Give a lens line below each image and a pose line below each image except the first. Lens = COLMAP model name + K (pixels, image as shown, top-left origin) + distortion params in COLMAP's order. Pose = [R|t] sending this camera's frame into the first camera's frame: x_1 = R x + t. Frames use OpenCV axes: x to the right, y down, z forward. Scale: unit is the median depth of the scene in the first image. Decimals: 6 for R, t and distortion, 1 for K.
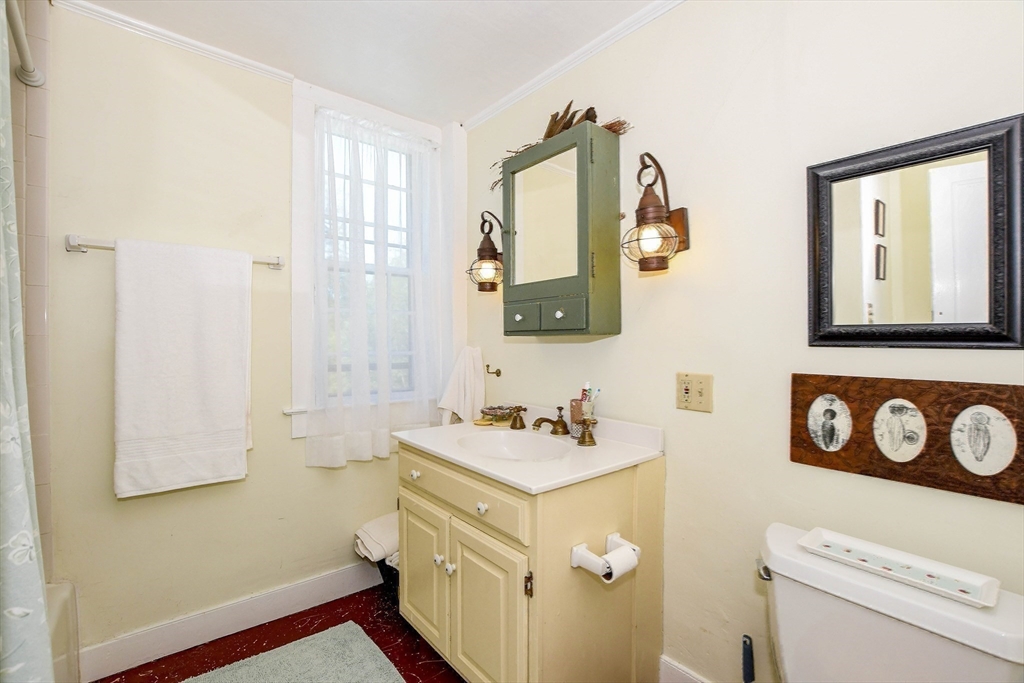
lens RADIAL K [[451.9, 0, 511.0], [0, 451.9, 346.5], [0, 0, 1]] dist [-0.025125, 0.002696]
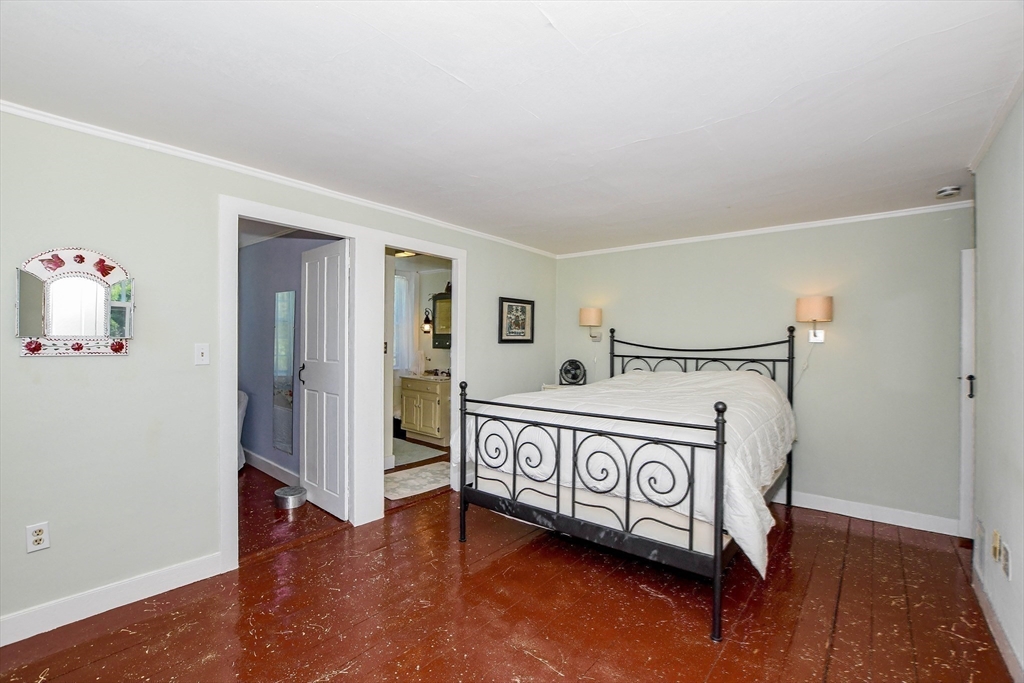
lens RADIAL K [[451.9, 0, 511.8], [0, 451.9, 342.9], [0, 0, 1]] dist [-0.025125, 0.002696]
pose [[0.981568, 0.013231, 0.190653, -0.085148], [-0.011913, 0.999897, -0.008055, -0.048187], [-0.190740, 0.005635, 0.981624, -2.632443]]
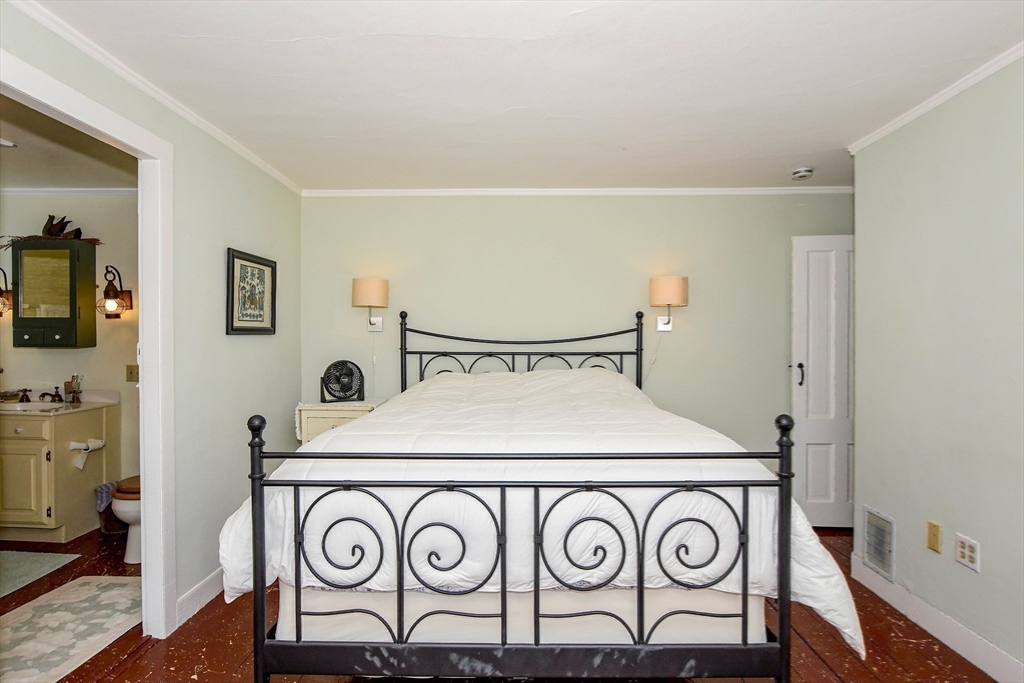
lens RADIAL K [[564.6, 0, 512.4], [0, 564.6, 345.4], [0, 0, 1]] dist [-0.016108, 0.002185]
pose [[0.656440, -0.005347, 0.754359, -0.388018], [0.002416, 0.999985, 0.004986, -0.039520], [-0.754374, -0.001450, 0.656443, -1.876771]]
